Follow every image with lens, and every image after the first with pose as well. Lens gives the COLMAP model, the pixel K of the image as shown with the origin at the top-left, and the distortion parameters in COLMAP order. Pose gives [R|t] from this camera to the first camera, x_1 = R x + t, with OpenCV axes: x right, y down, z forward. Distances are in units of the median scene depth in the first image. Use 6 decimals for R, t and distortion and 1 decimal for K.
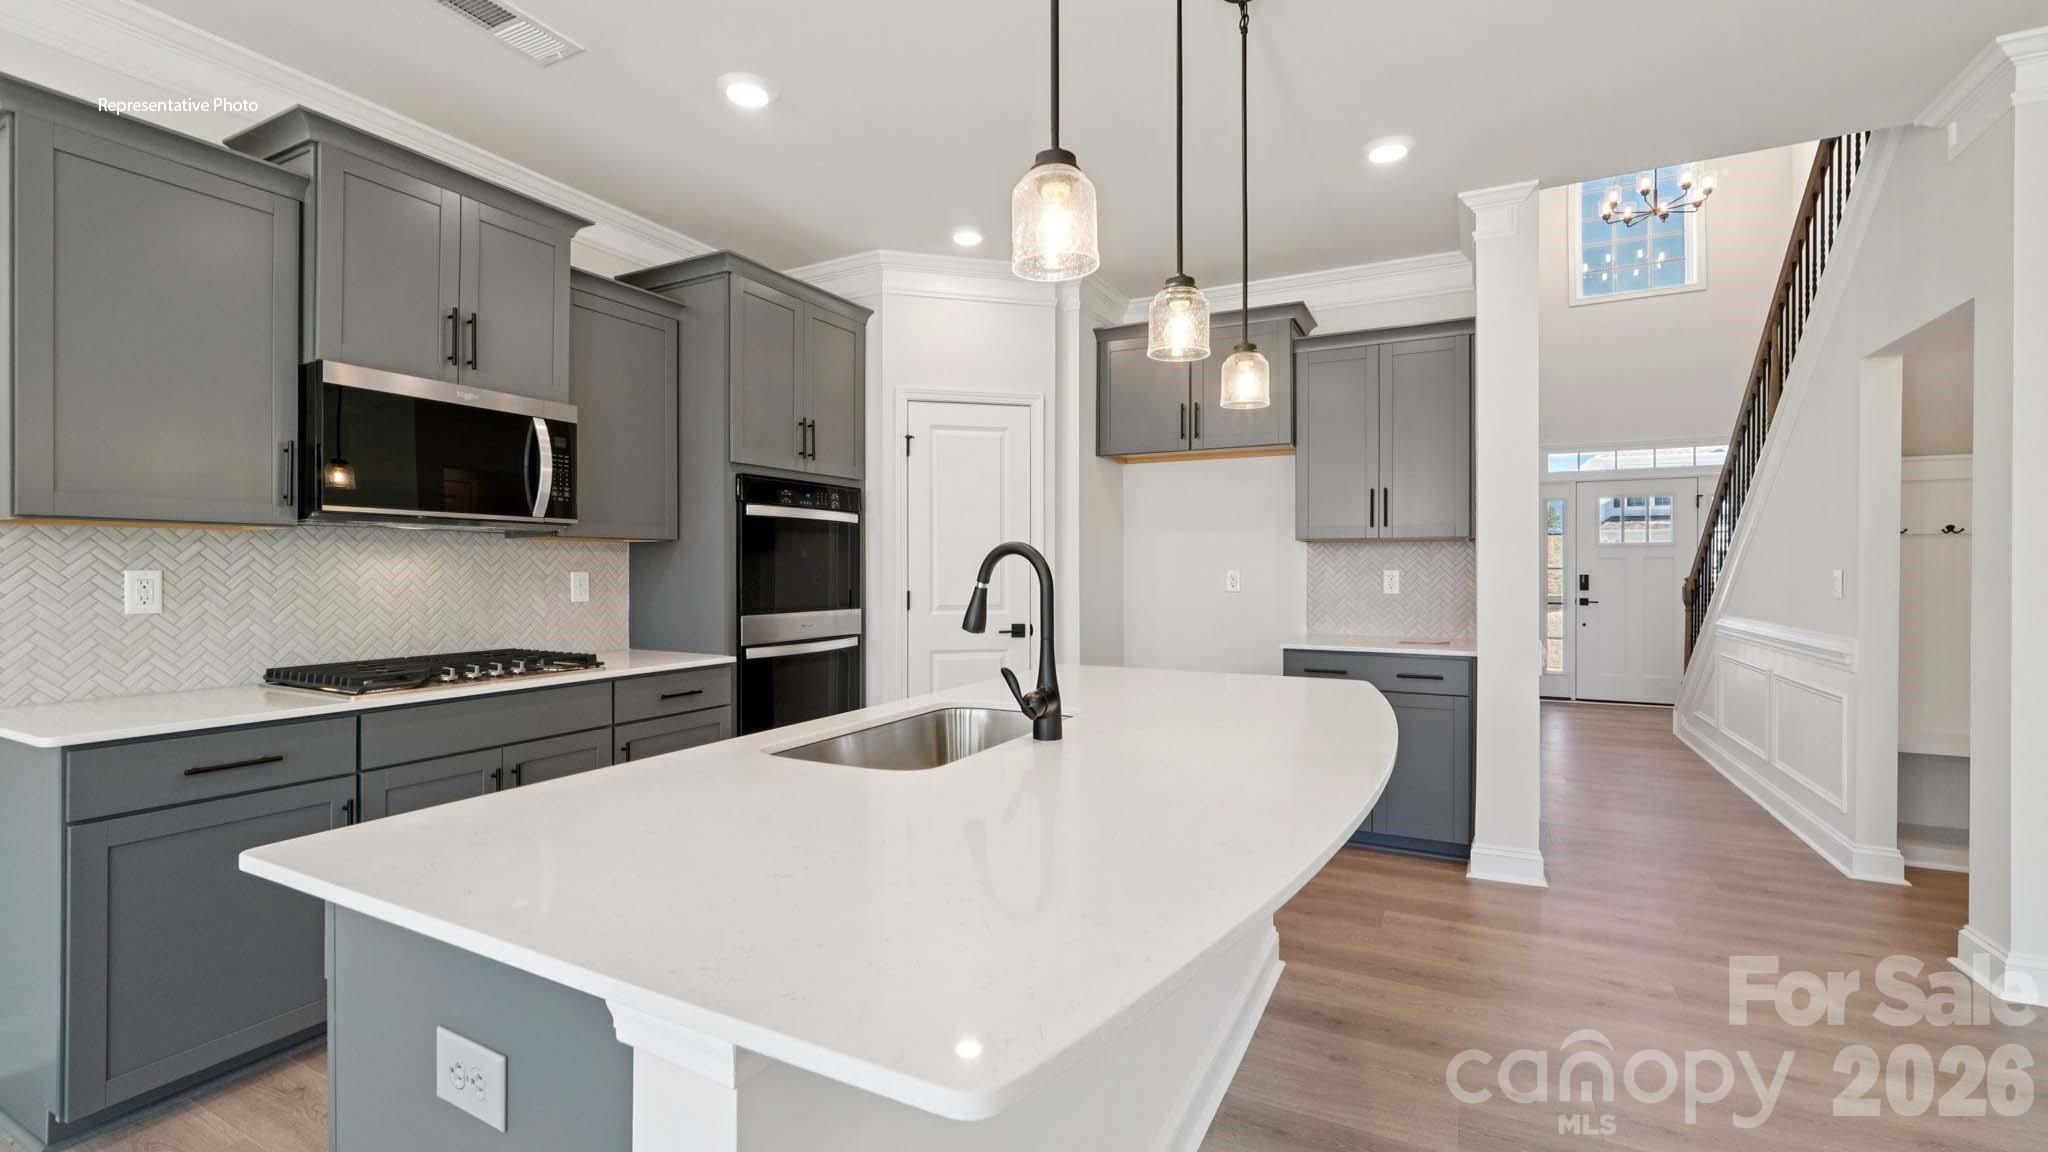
lens RADIAL K [[864.9, 0, 1029.0], [0, 864.9, 561.7], [0, 0, 1]] dist [-0.016188, 0.004235]
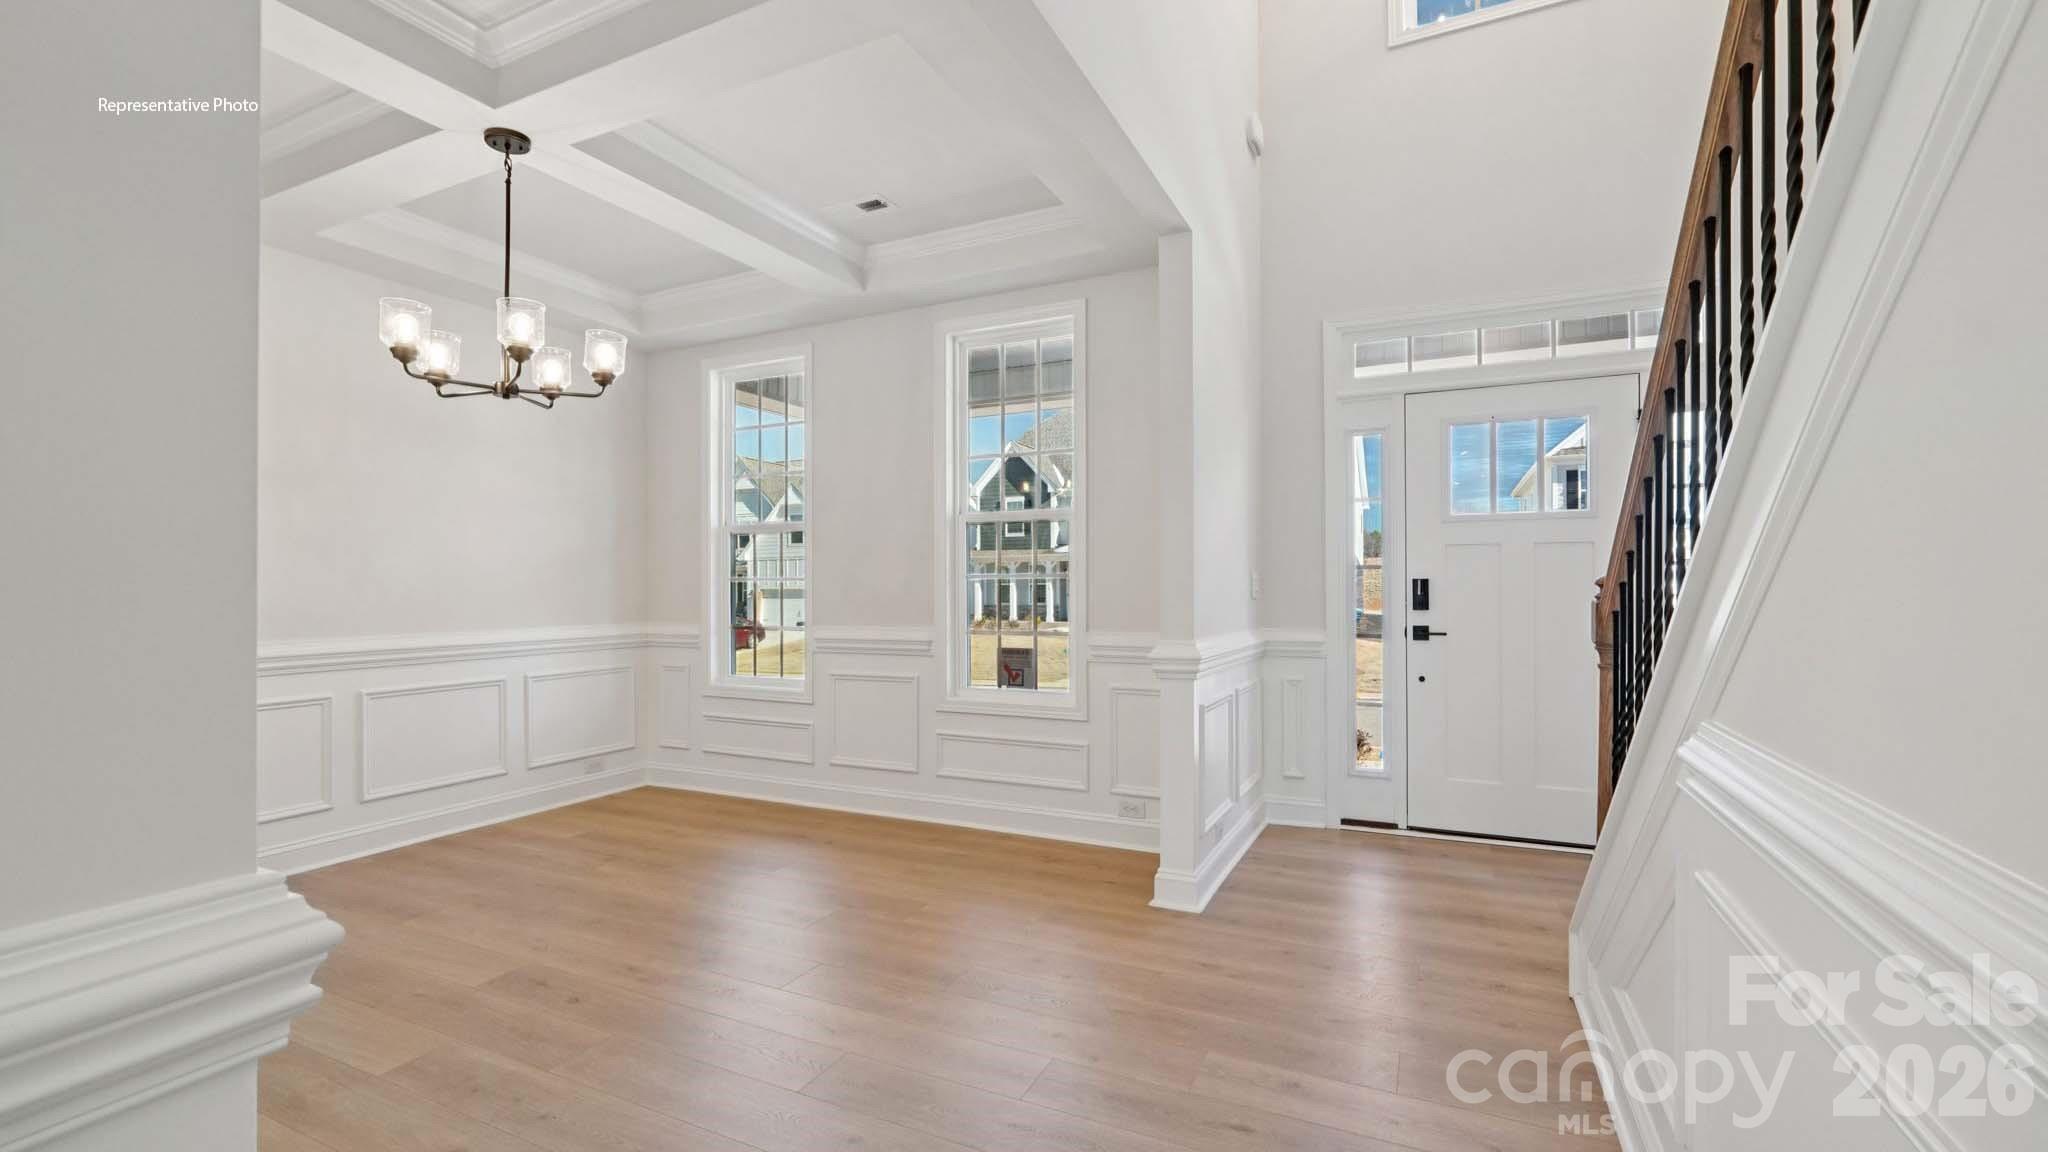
lens RADIAL K [[864.9, 0, 1022.4], [0, 864.9, 581.6], [0, 0, 1]] dist [-0.016188, 0.004235]
pose [[0.999327, -0.023174, 0.028441, 0.584264], [0.023130, 0.999731, 0.001886, 0.015307], [-0.028477, -0.001227, 0.999594, 0.735648]]
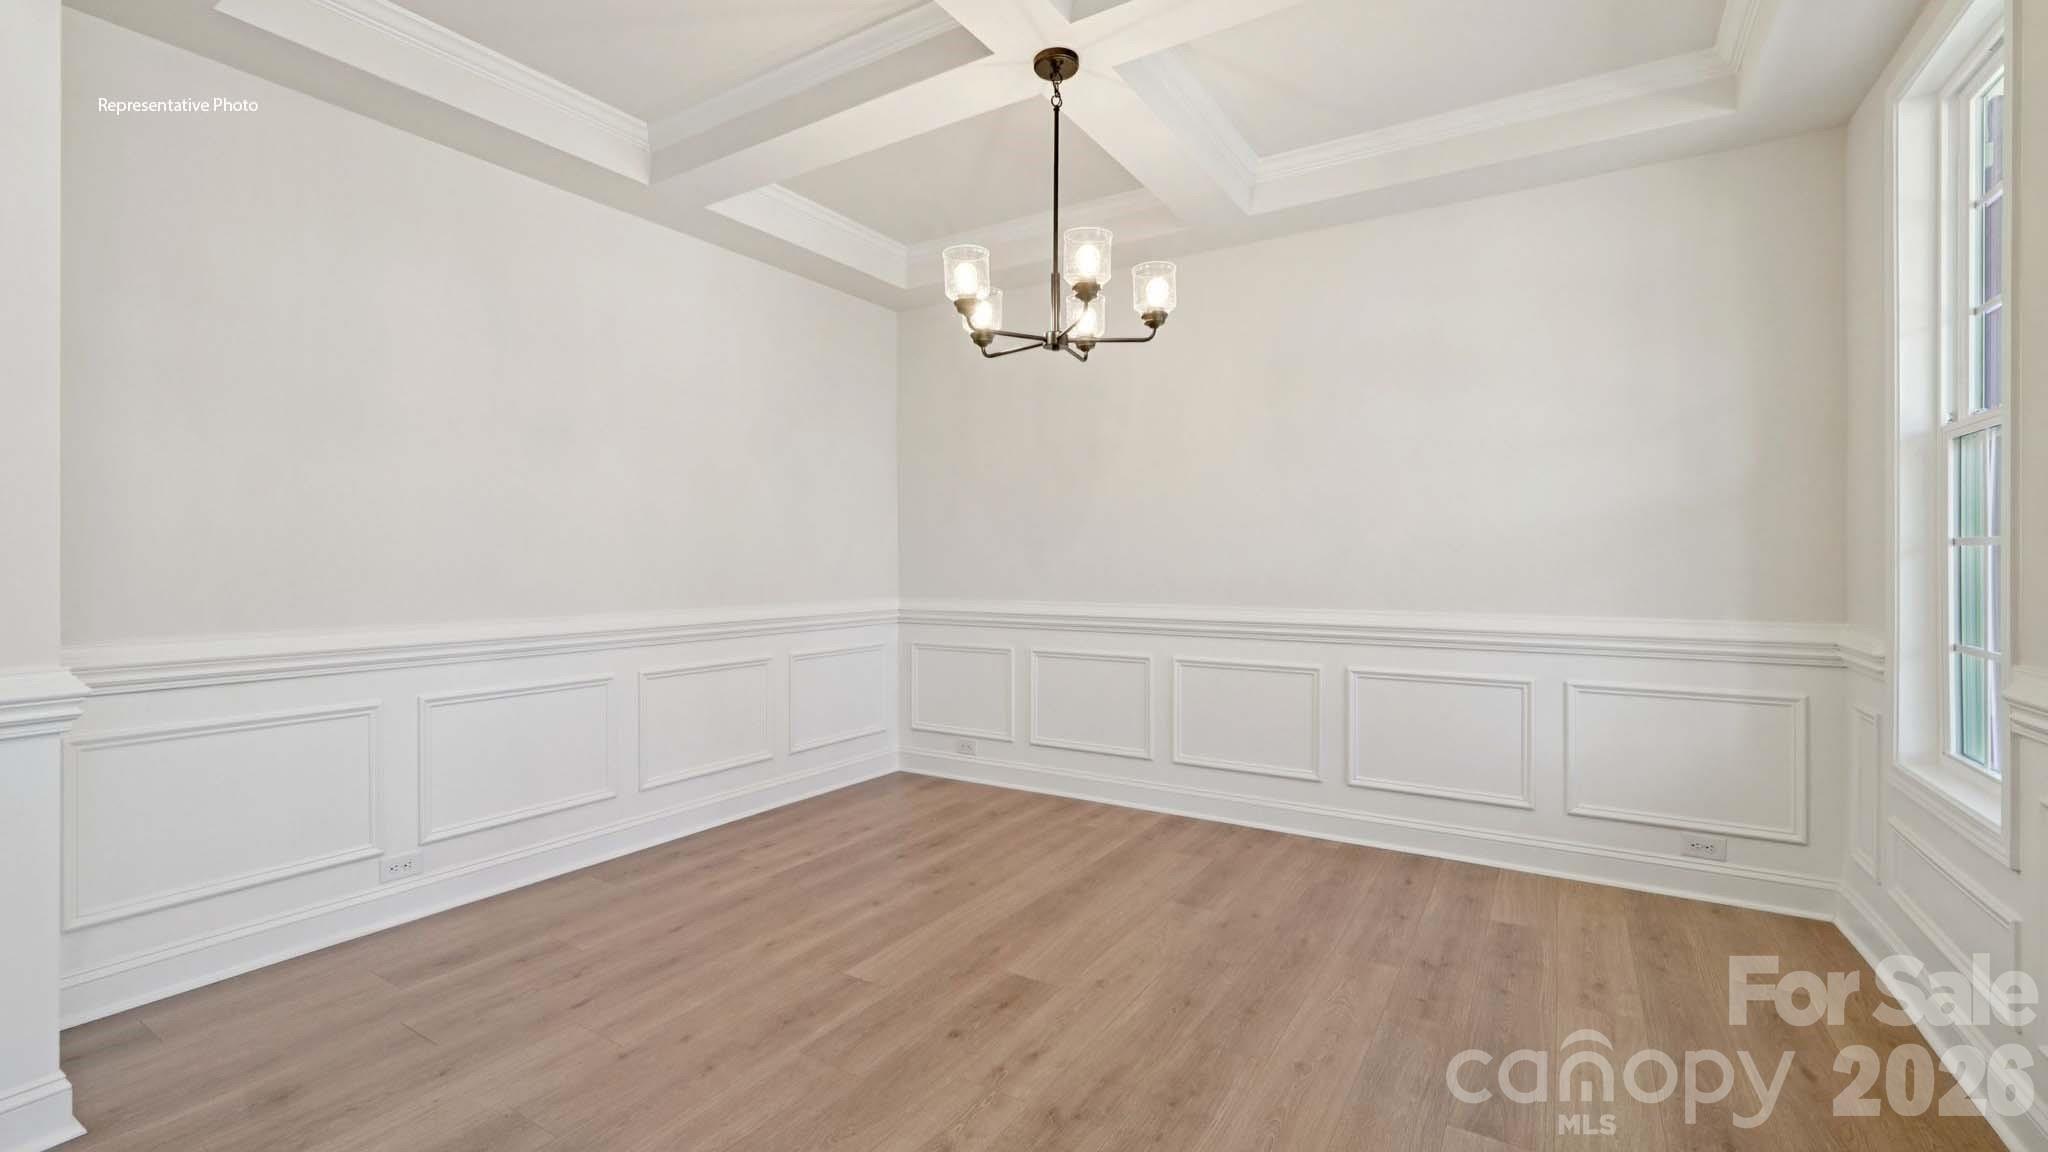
lens RADIAL K [[864.9, 0, 1012.6], [0, 864.9, 572.3], [0, 0, 1]] dist [-0.016188, 0.004235]
pose [[-0.093161, -0.000047, -0.995651, 0.848665], [0.008291, 0.999965, -0.000823, 0.020377], [0.995617, -0.008332, -0.093157, 1.571312]]
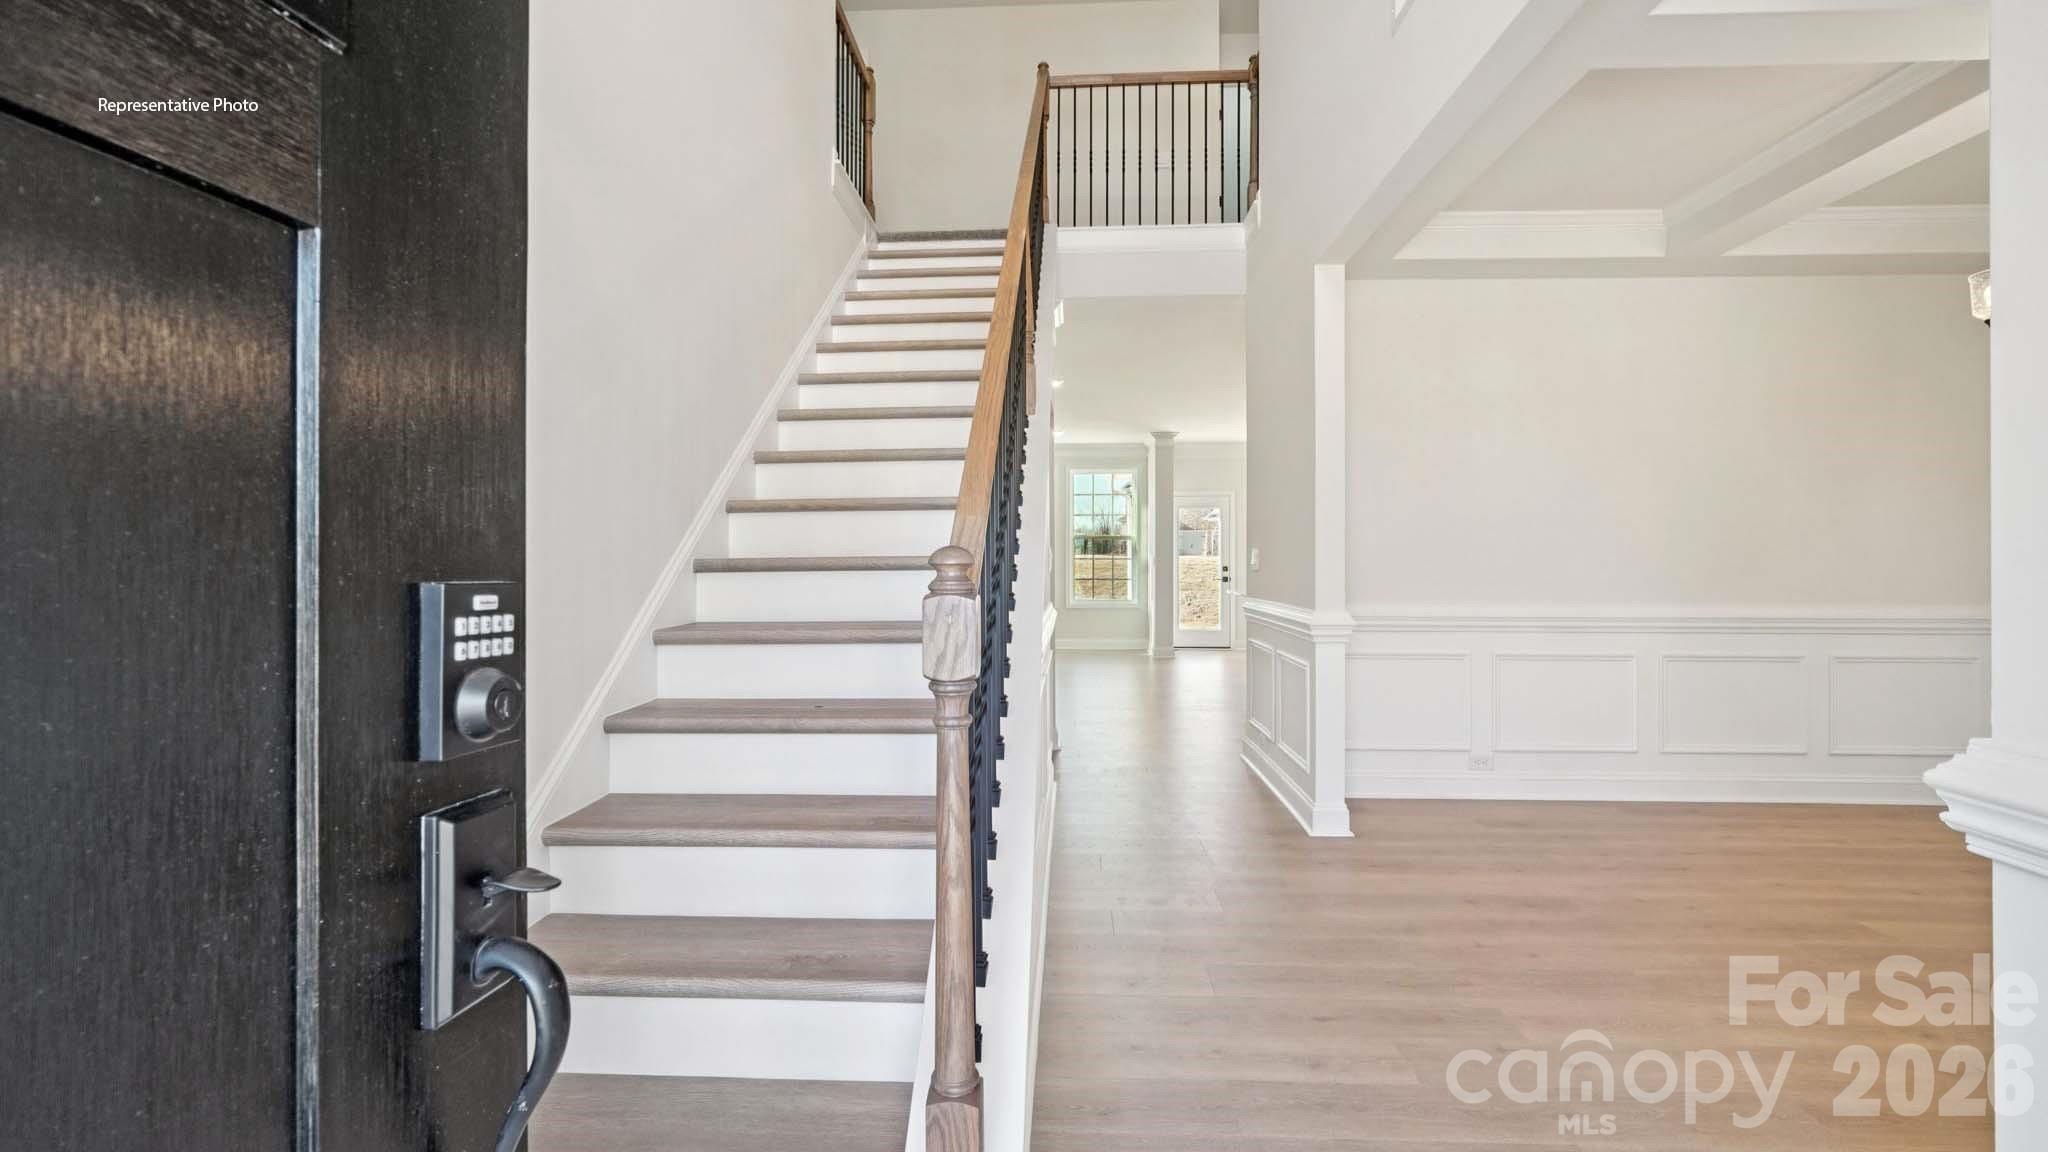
lens RADIAL K [[864.9, 0, 1016.7], [0, 864.9, 559.3], [0, 0, 1]] dist [-0.016188, 0.004235]
pose [[-0.916174, -0.003340, -0.400766, 1.204650], [0.002469, 0.999899, -0.013977, 0.015887], [0.400773, -0.013795, -0.916074, 1.789249]]
